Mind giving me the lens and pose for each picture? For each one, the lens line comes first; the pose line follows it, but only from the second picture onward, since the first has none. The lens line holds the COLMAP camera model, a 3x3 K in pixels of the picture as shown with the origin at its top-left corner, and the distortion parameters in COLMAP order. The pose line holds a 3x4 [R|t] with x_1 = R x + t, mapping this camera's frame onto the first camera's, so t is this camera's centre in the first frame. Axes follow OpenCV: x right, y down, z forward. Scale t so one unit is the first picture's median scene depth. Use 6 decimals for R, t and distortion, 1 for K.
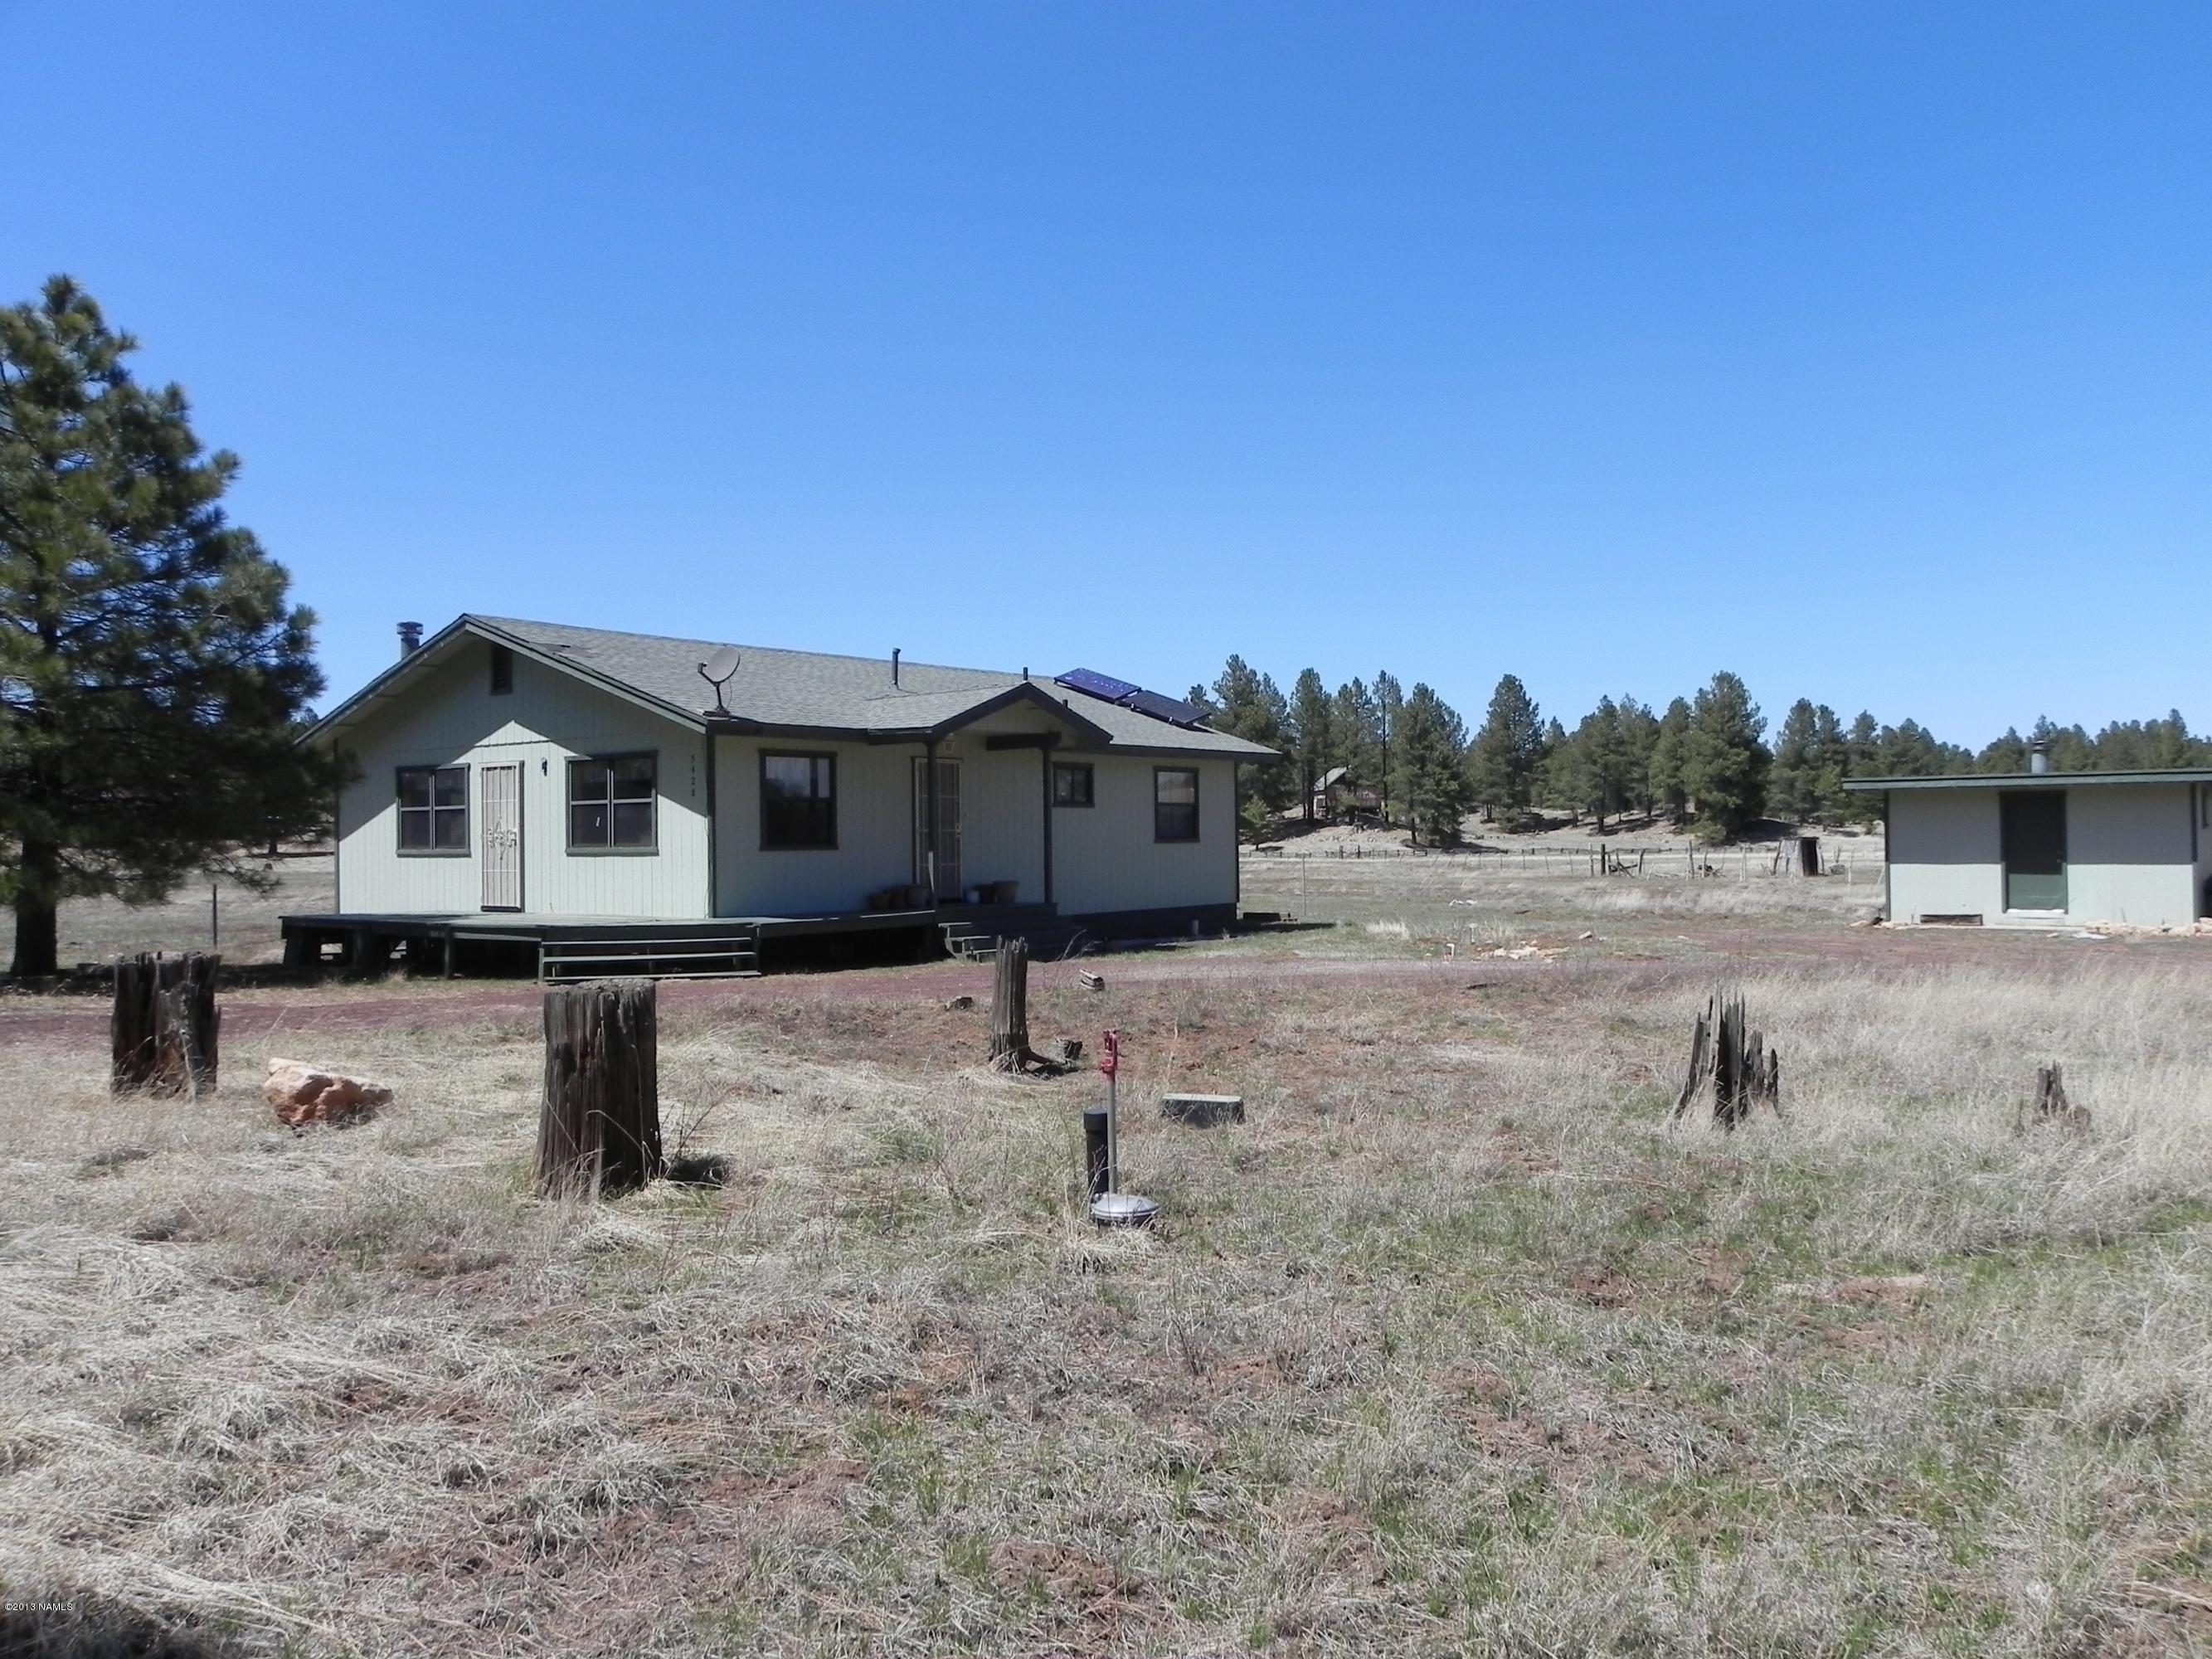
lens RADIAL K [[1688.7, 0, 1150.7], [0, 1688.7, 802.0], [0, 0, 1]] dist [-0.021518, 0.048187]
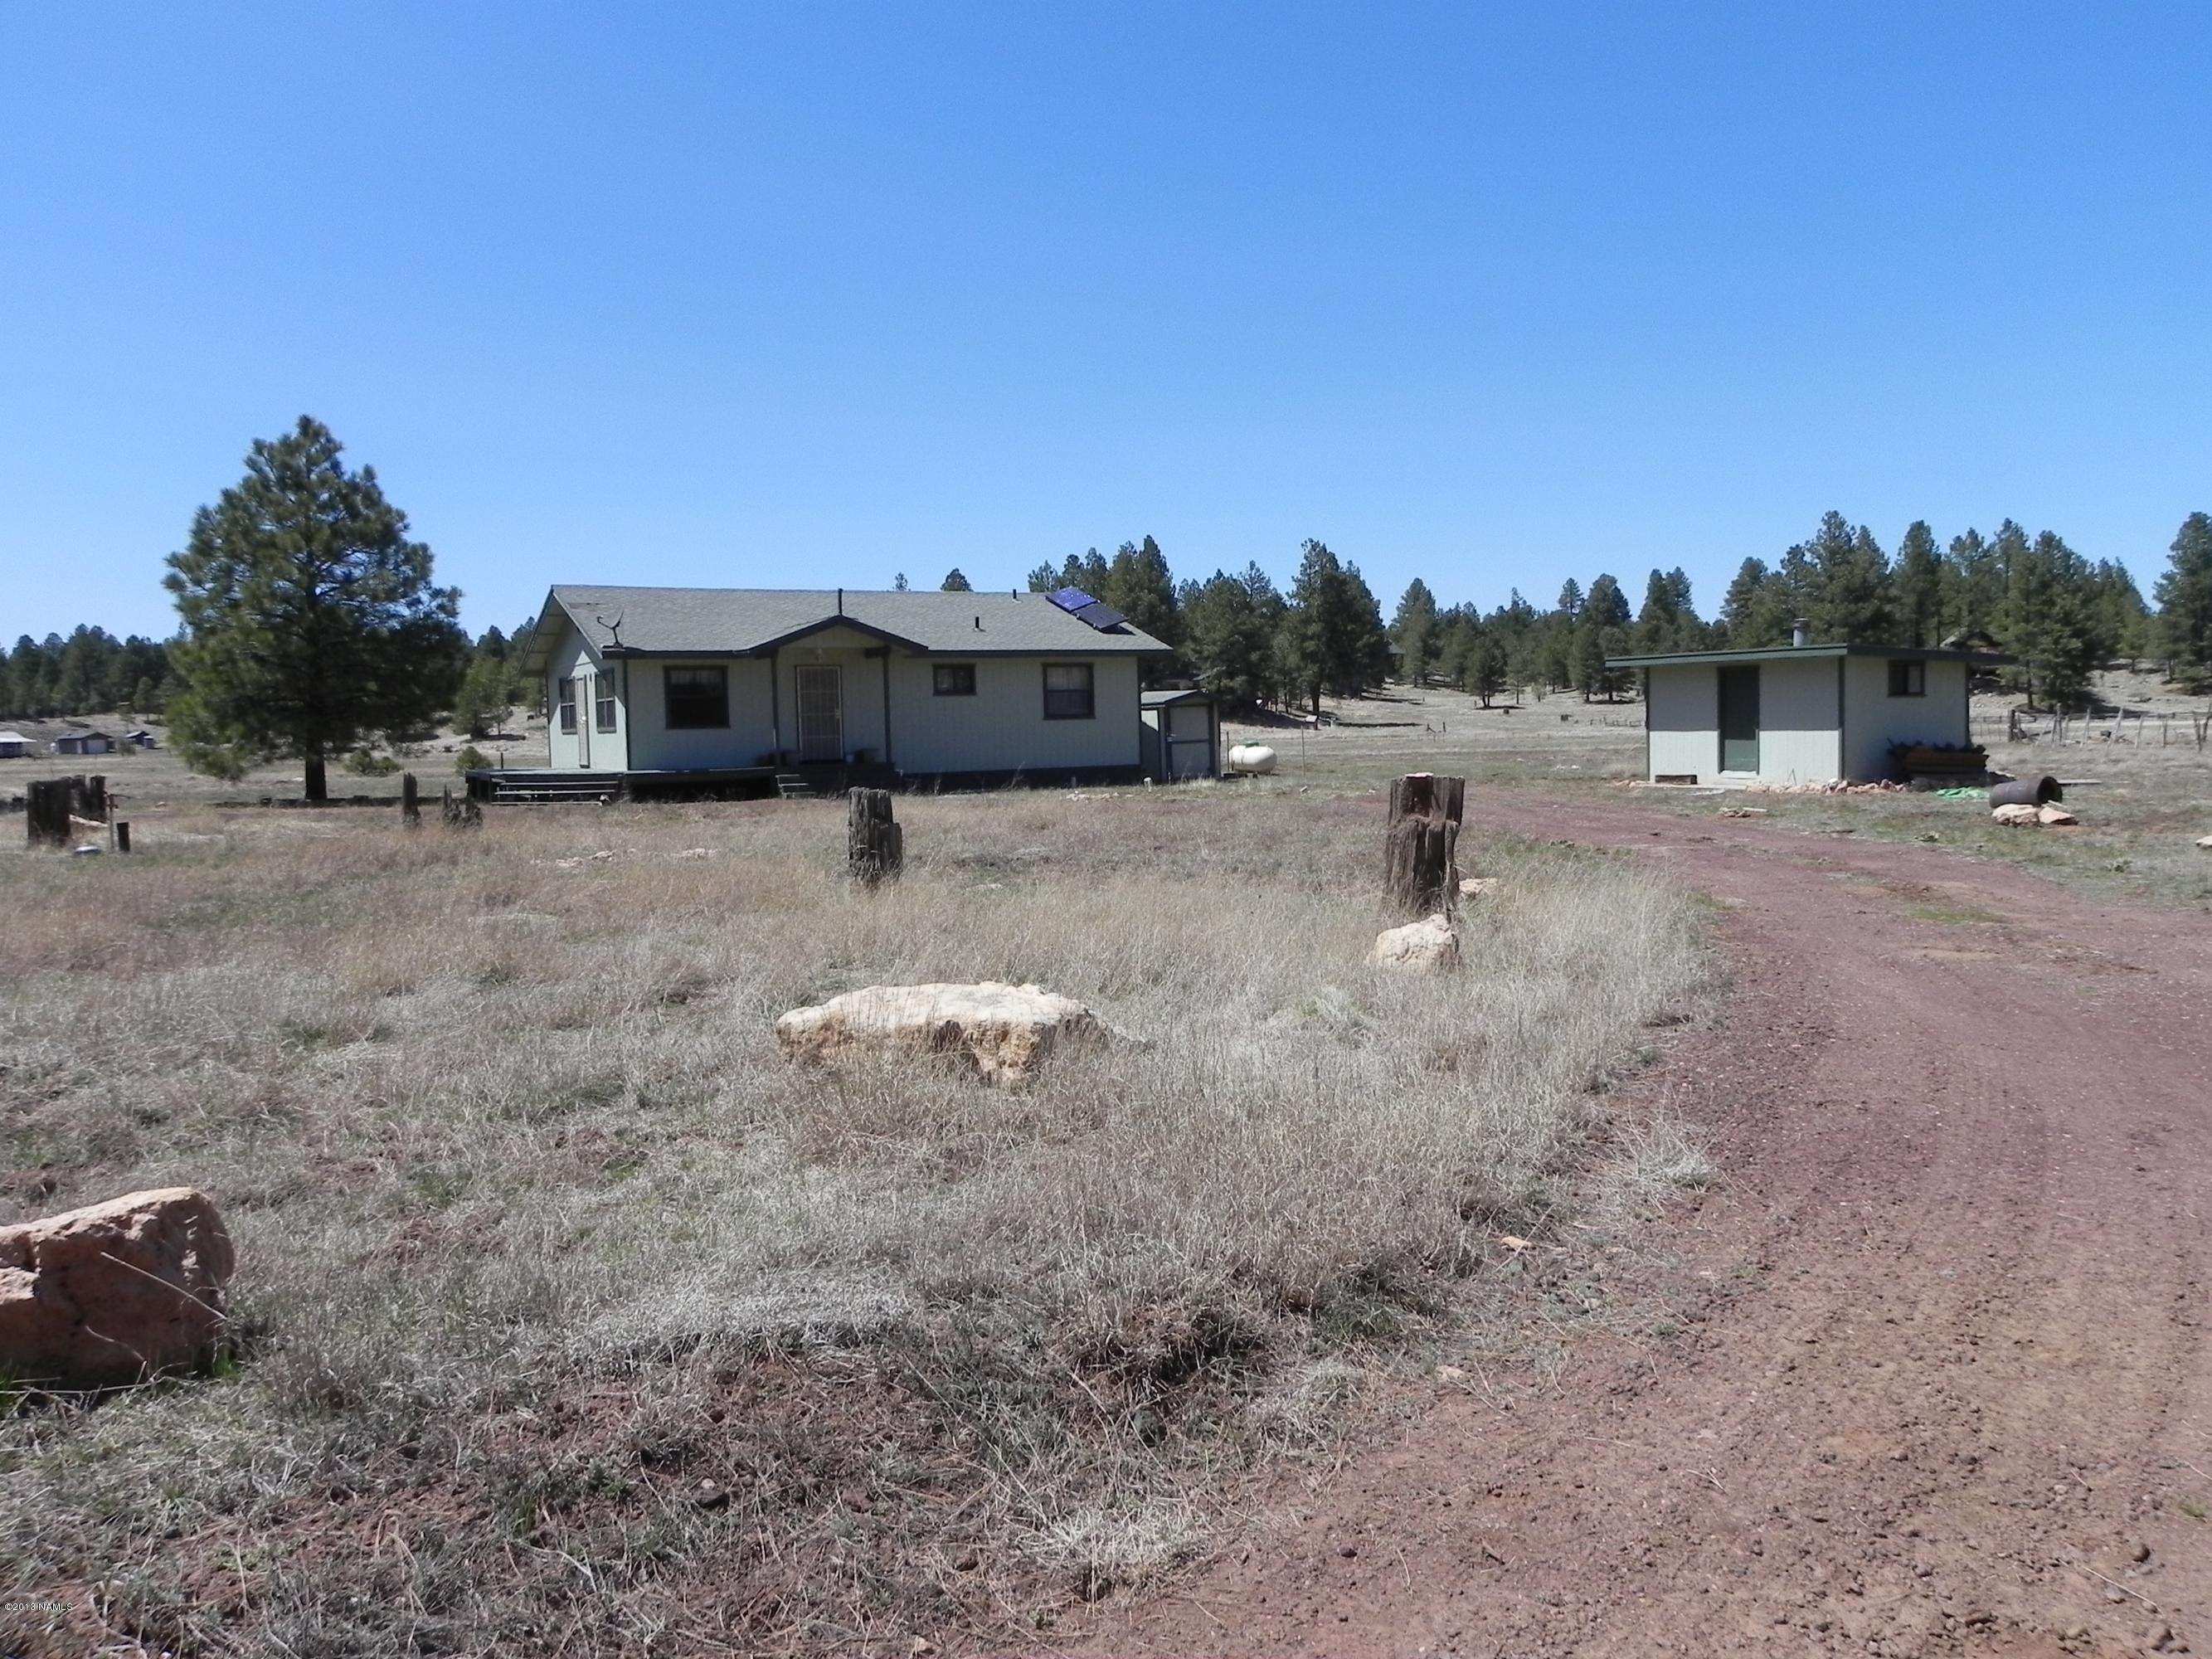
lens RADIAL K [[1688.7, 0, 1150.7], [0, 1688.7, 802.0], [0, 0, 1]] dist [-0.021518, 0.048187]
pose [[0.906243, 0.010779, -0.422620, 0.756771], [0.021758, 0.997161, 0.072089, -0.006297], [0.422197, -0.074525, 0.903436, -0.223228]]
